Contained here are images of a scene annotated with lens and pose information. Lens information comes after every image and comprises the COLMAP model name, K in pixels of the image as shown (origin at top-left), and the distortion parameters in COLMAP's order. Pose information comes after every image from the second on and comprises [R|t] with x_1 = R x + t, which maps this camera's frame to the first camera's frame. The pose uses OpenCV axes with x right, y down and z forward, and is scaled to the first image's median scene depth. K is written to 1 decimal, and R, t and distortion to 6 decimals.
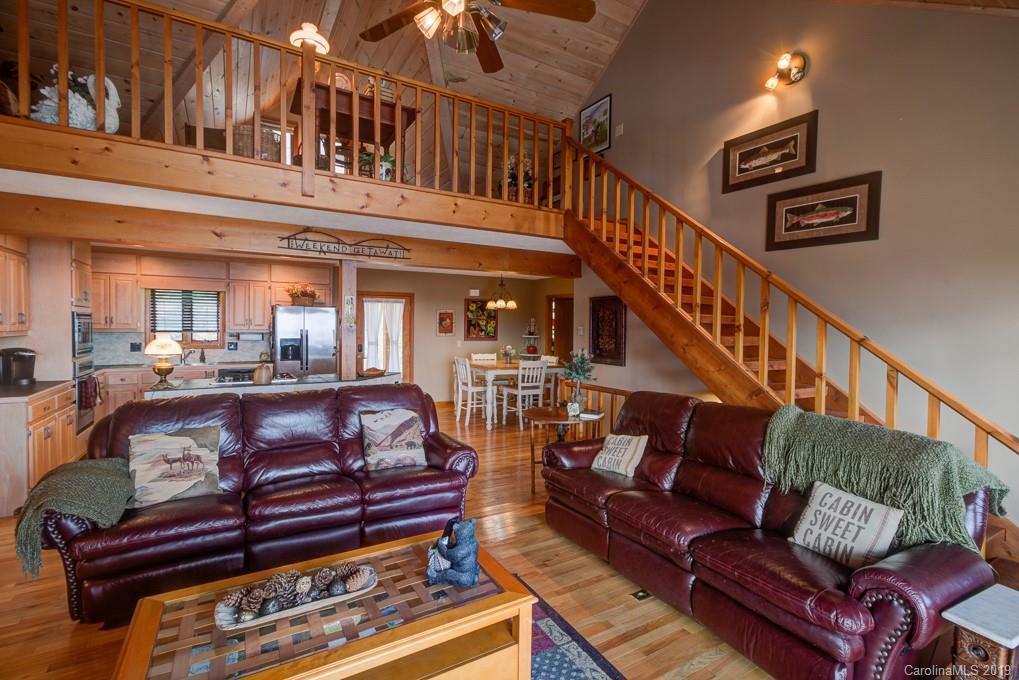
lens RADIAL K [[468.3, 0, 514.4], [0, 468.3, 331.5], [0, 0, 1]] dist [-0.001077, -0.000035]
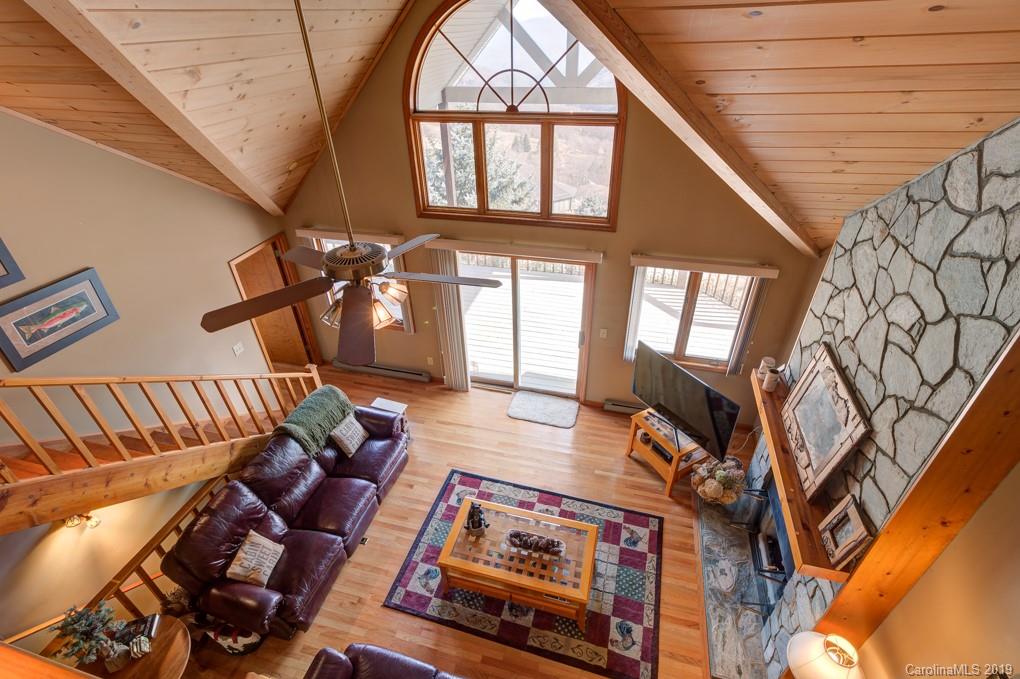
lens RADIAL K [[474.8, 0, 516.1], [0, 474.8, 342.2], [0, 0, 1]] dist [0.000467, 0.000000]
pose [[-0.703039, -0.399778, 0.588144, -0.532028], [0.018153, 0.816673, 0.576815, -0.641014], [-0.710919, 0.416201, -0.566896, 0.760304]]
